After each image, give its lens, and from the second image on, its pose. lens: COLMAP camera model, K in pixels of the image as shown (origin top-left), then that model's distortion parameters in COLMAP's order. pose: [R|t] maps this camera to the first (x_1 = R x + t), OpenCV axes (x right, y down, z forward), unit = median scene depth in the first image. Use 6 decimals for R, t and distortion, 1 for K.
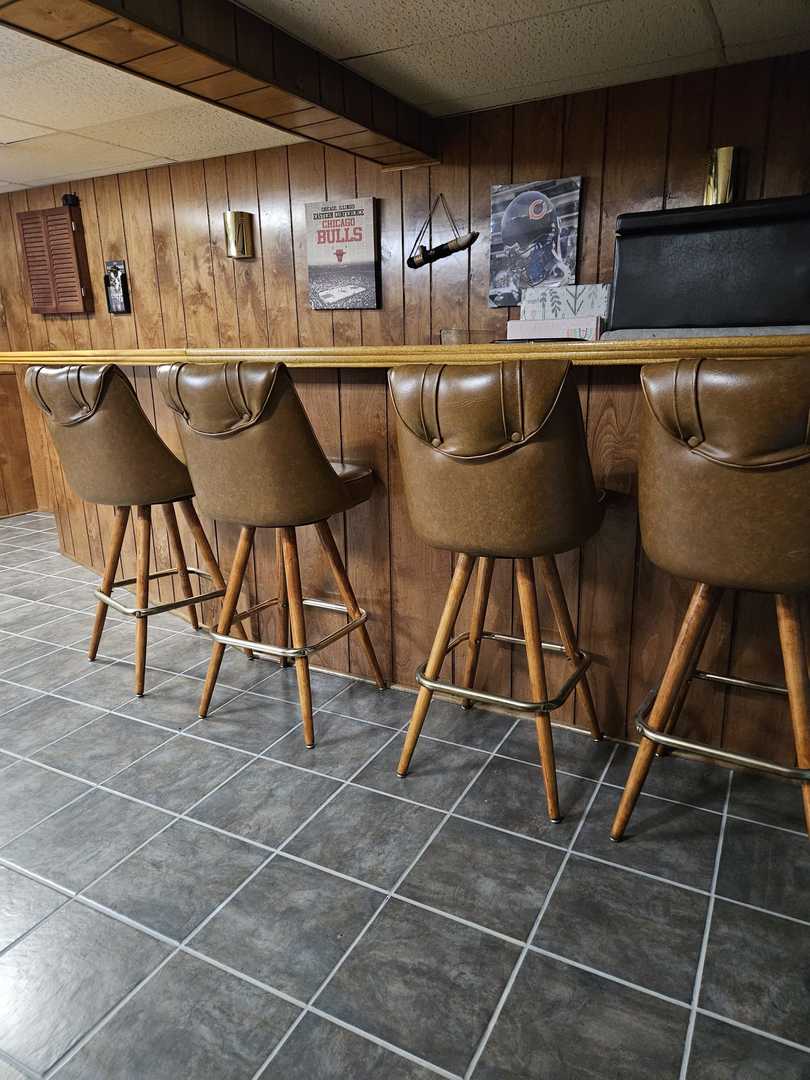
lens RADIAL K [[725.5, 0, 408.5], [0, 725.5, 541.3], [0, 0, 1]] dist [0.025232, -0.009370]
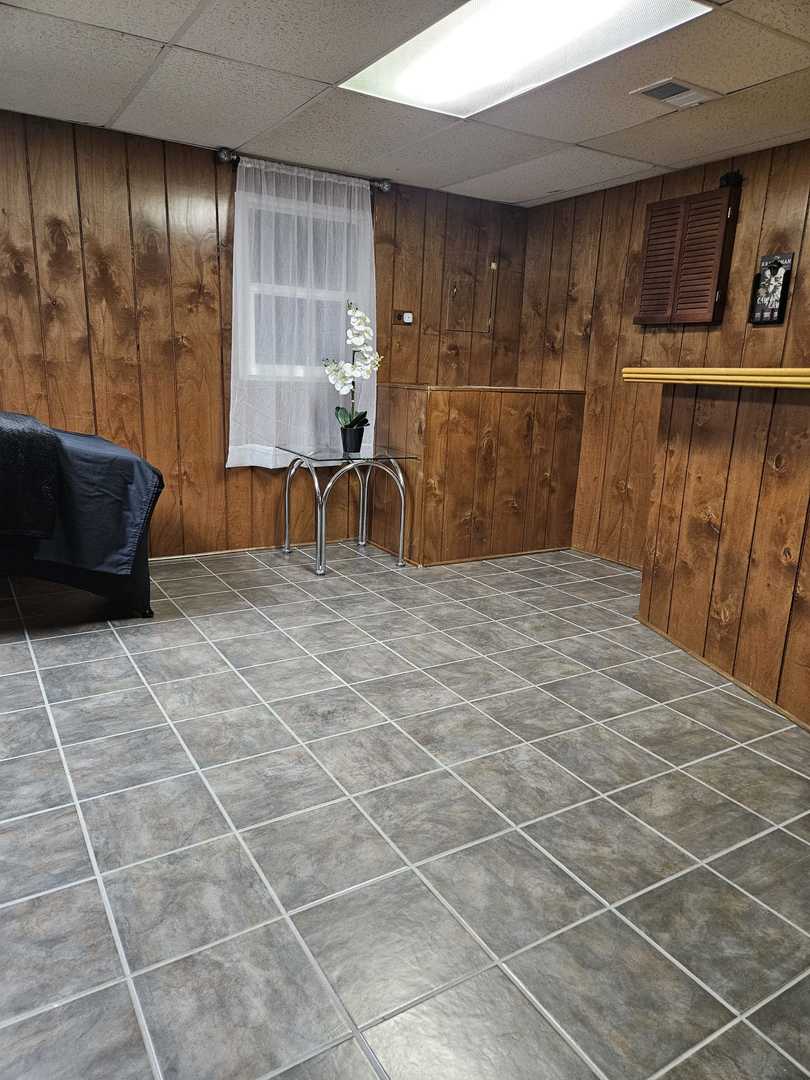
lens RADIAL K [[725.5, 0, 401.9], [0, 725.5, 541.8], [0, 0, 1]] dist [0.025232, -0.009370]
pose [[0.854166, 0.167013, -0.492450, -0.304338], [-0.185836, 0.982521, 0.010882, -0.027221], [0.485660, 0.082220, 0.870273, 0.172885]]
